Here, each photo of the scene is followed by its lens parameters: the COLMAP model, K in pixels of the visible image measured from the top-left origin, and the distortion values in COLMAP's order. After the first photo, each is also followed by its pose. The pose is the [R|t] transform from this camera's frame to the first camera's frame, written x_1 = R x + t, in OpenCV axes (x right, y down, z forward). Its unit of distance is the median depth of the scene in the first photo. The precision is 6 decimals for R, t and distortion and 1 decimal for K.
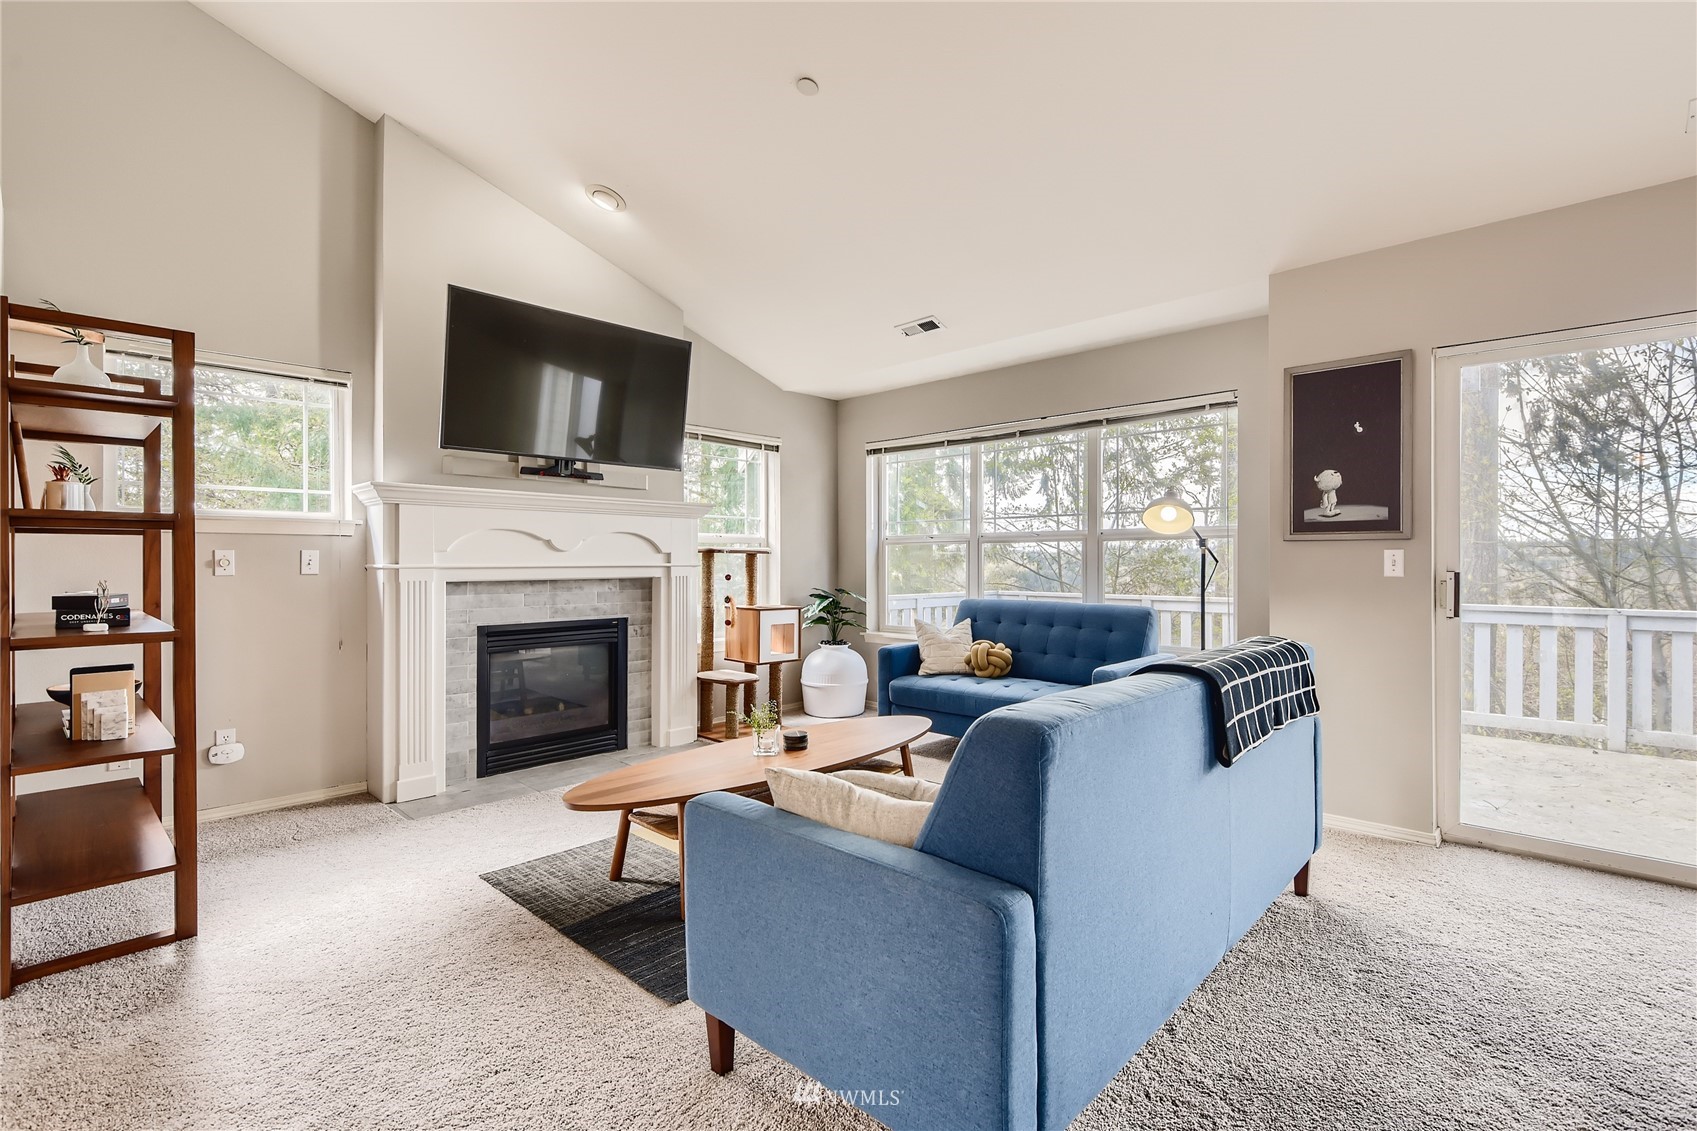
lens RADIAL K [[777.3, 0, 852.7], [0, 777.3, 547.2], [0, 0, 1]] dist [0.026050, -0.016533]
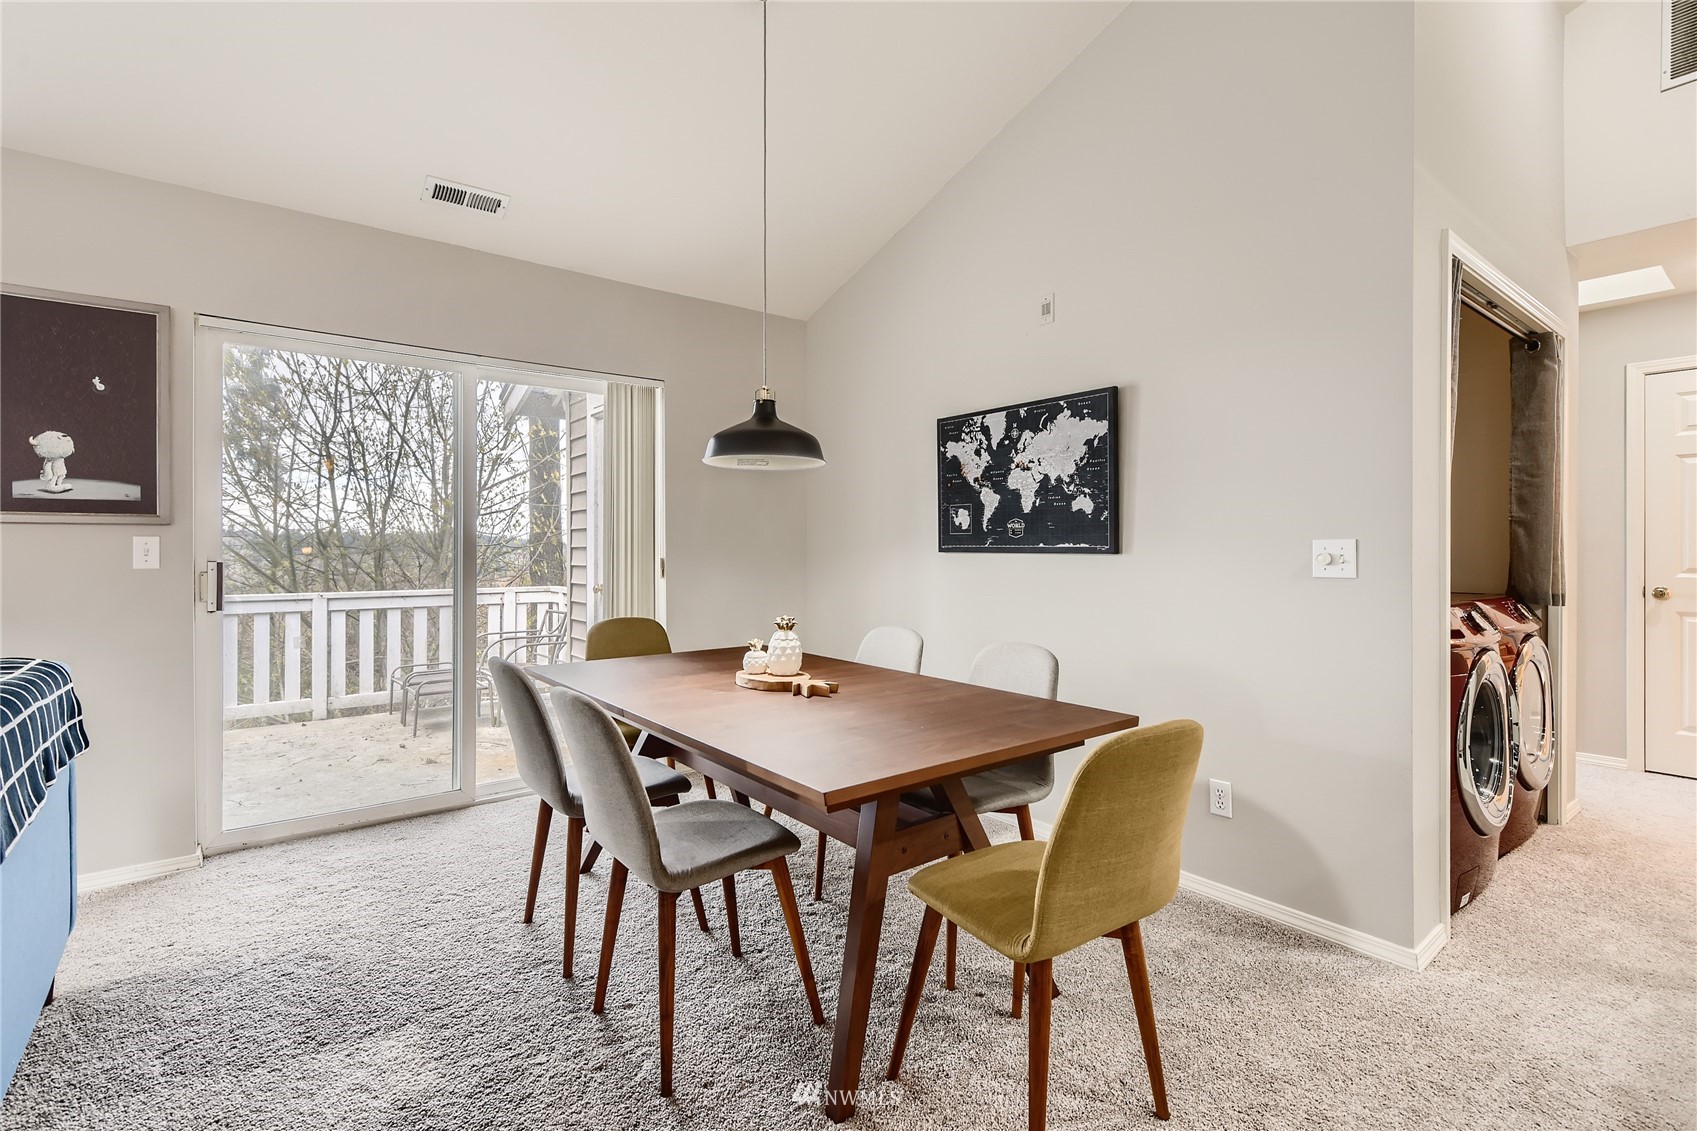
lens RADIAL K [[784.9, 0, 852.3], [0, 784.9, 544.3], [0, 0, 1]] dist [-0.000807, 0.000388]
pose [[0.147811, 0.005574, 0.989000, -0.038634], [-0.014550, 0.999888, -0.003461, 0.003478], [-0.988909, -0.013878, 0.147875, 0.130276]]
